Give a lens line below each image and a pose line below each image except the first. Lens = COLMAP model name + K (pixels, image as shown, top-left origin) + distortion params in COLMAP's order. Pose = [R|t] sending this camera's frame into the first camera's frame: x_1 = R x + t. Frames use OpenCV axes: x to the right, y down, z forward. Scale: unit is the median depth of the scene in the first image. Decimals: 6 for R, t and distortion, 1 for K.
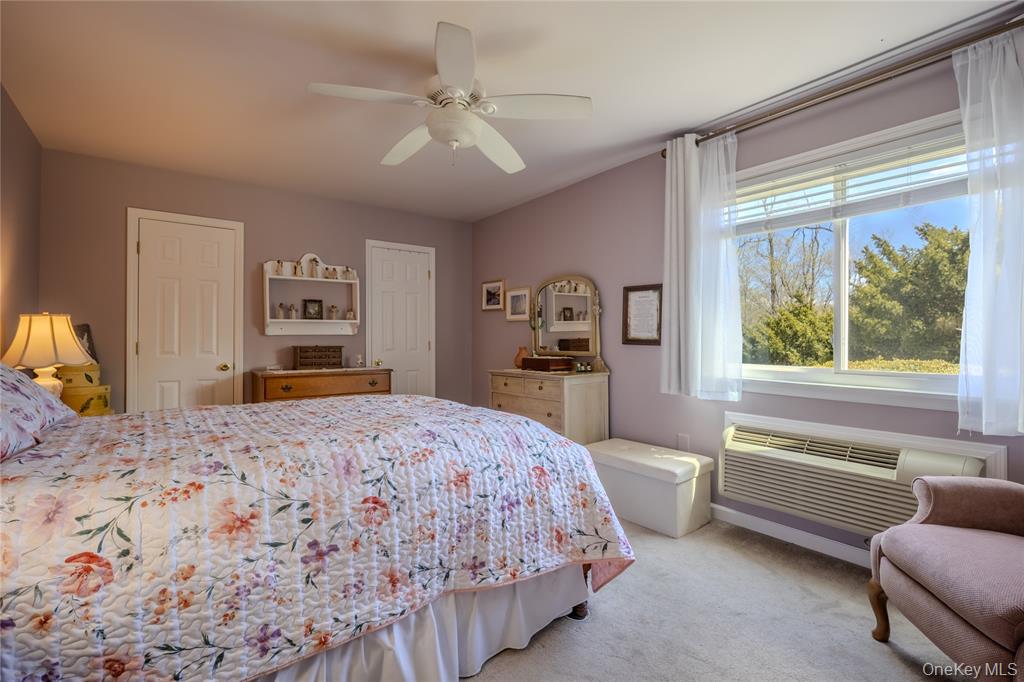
lens RADIAL K [[456.9, 0, 513.0], [0, 456.9, 338.8], [0, 0, 1]] dist [-0.008637, 0.001946]
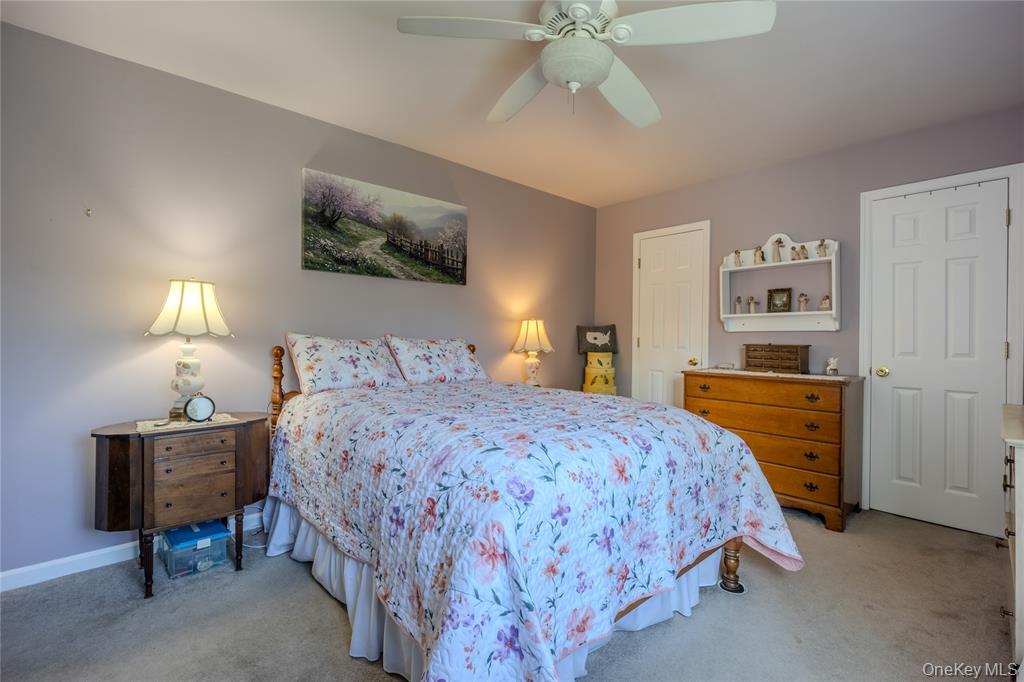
lens RADIAL K [[456.9, 0, 512.9], [0, 456.9, 335.6], [0, 0, 1]] dist [-0.008637, 0.001946]
pose [[0.085284, 0.004436, -0.996347, 0.365742], [-0.007197, 0.999967, 0.003836, -0.000237], [0.996331, 0.006843, 0.085313, 0.470085]]
